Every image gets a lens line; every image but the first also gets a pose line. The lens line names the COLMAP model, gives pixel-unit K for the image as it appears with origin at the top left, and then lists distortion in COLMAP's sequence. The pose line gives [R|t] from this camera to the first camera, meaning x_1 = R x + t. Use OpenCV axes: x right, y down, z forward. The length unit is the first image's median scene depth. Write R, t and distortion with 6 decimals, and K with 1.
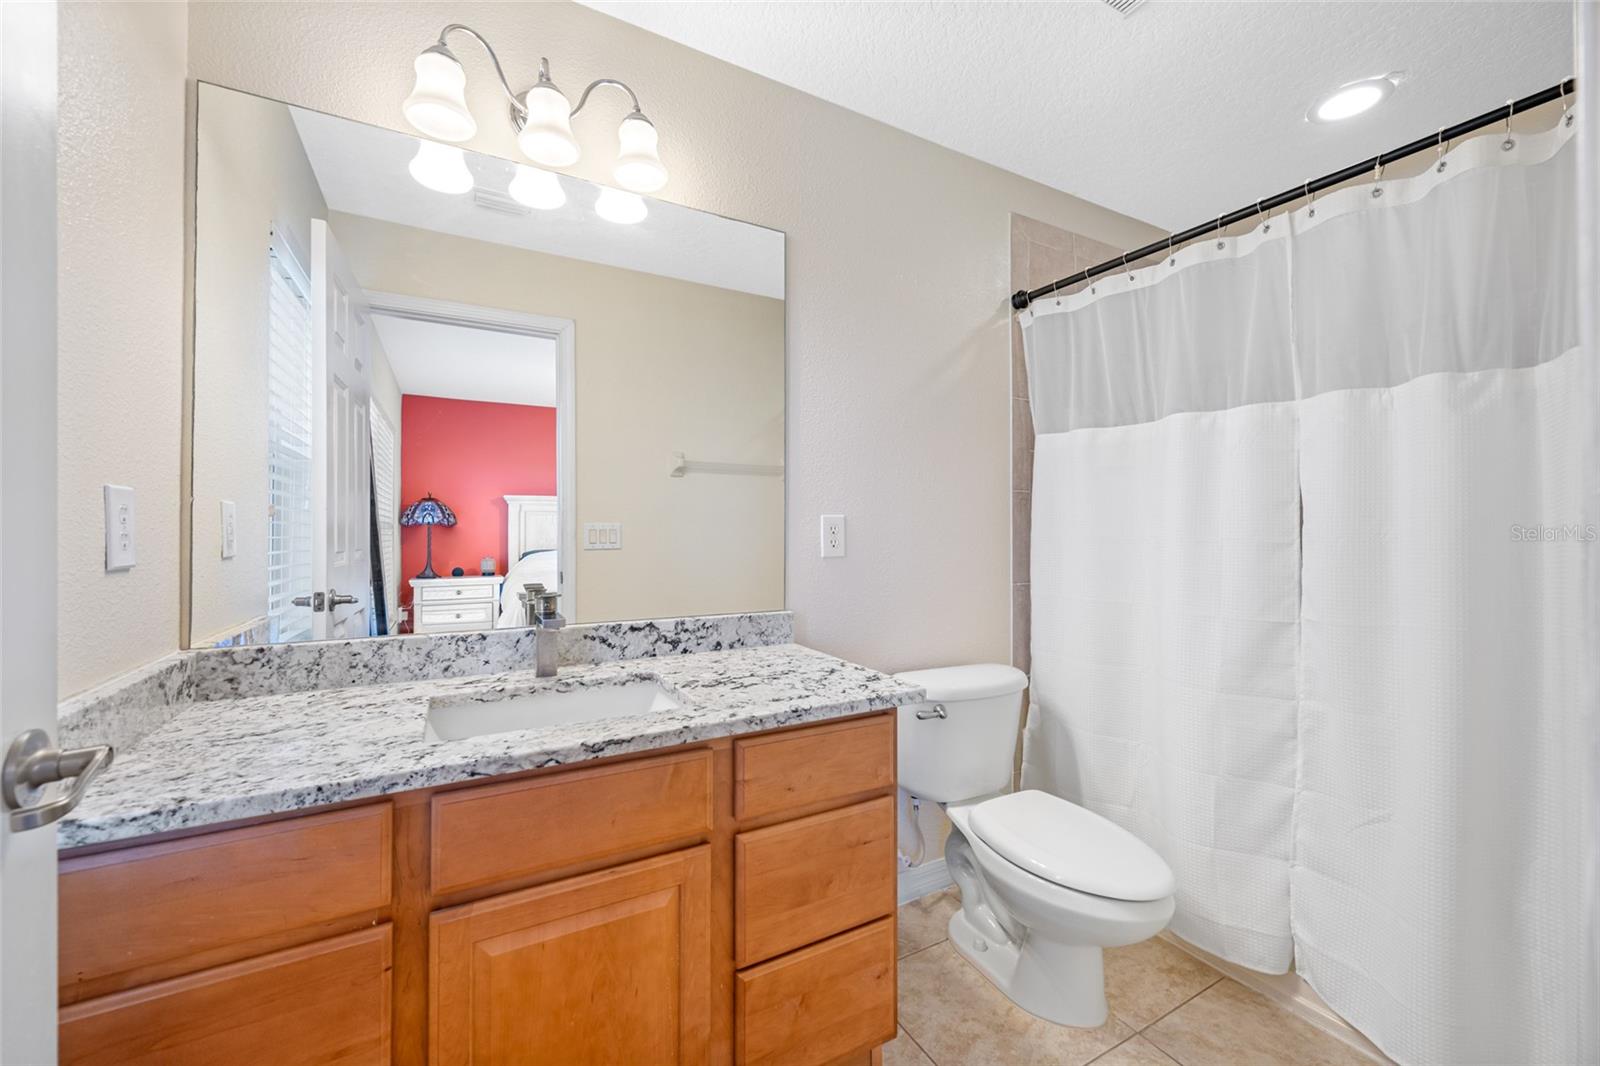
lens RADIAL K [[634.0, 0, 800.0], [0, 634.0, 533.0], [0, 0, 1]] dist [0.000357, 0.000372]
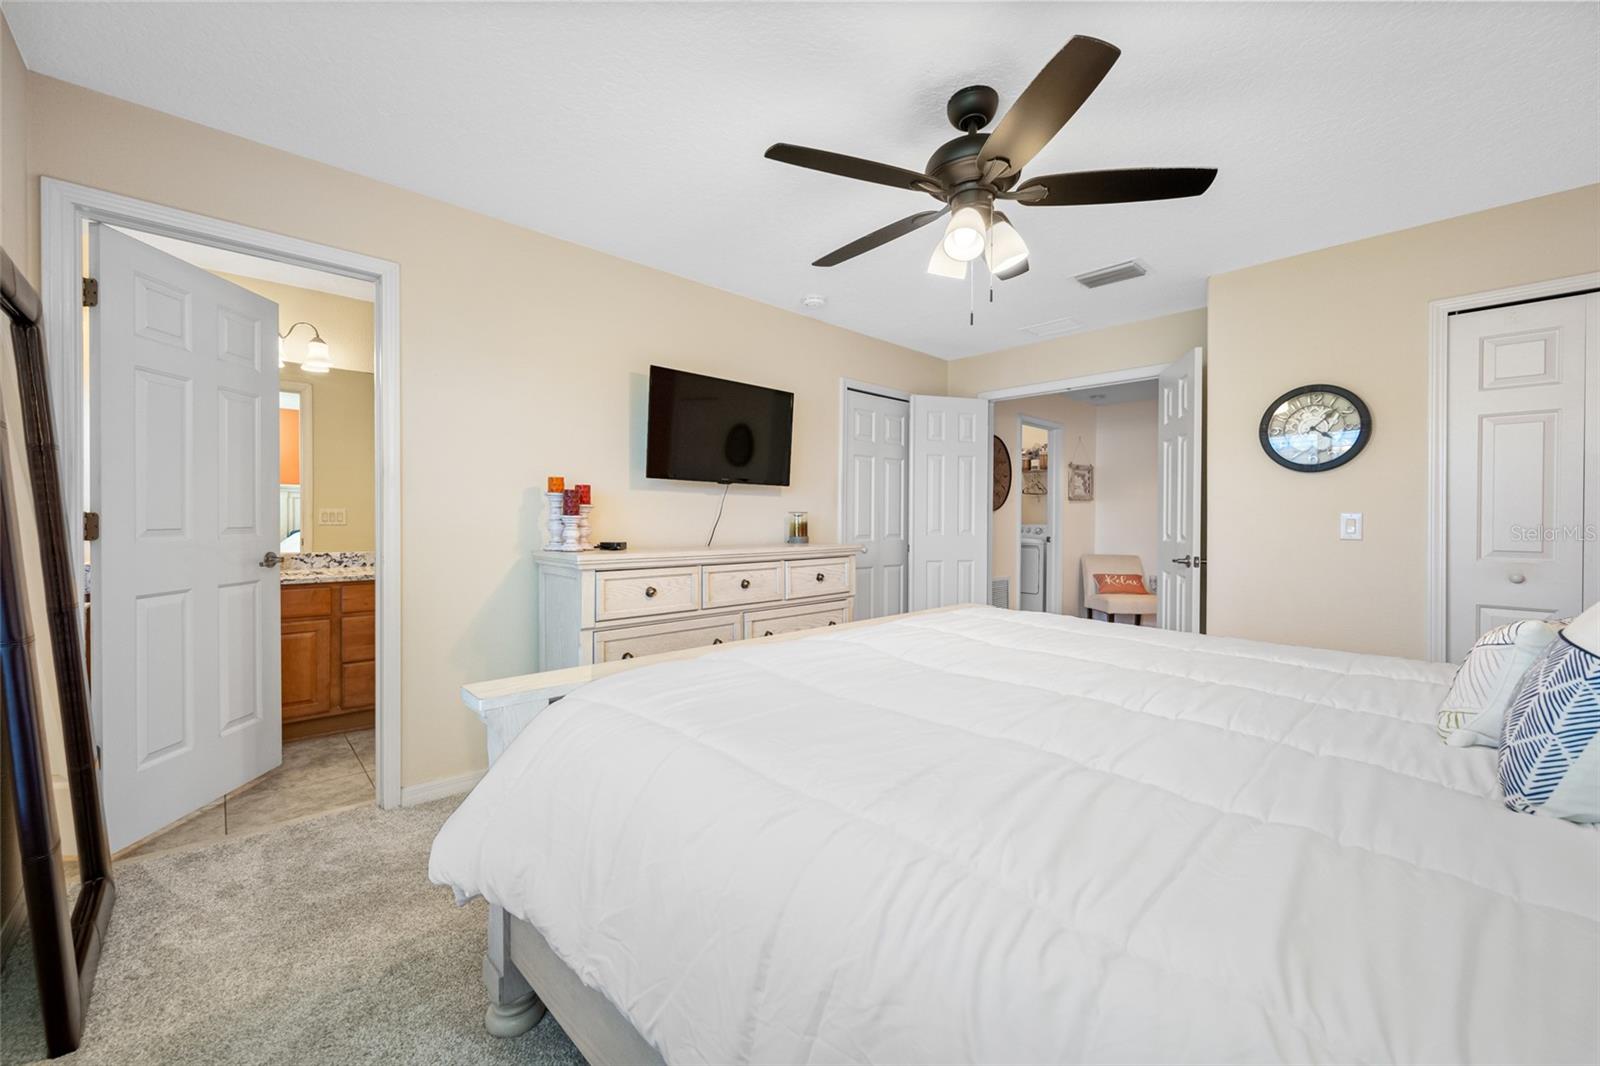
lens RADIAL K [[627.3, 0, 801.8], [0, 627.3, 525.5], [0, 0, 1]] dist [-0.000390, 0.000113]
pose [[0.968923, 0.003869, 0.247334, 0.905188], [-0.006720, 0.999920, 0.010687, 0.002570], [-0.247273, -0.012017, 0.968871, -1.701376]]
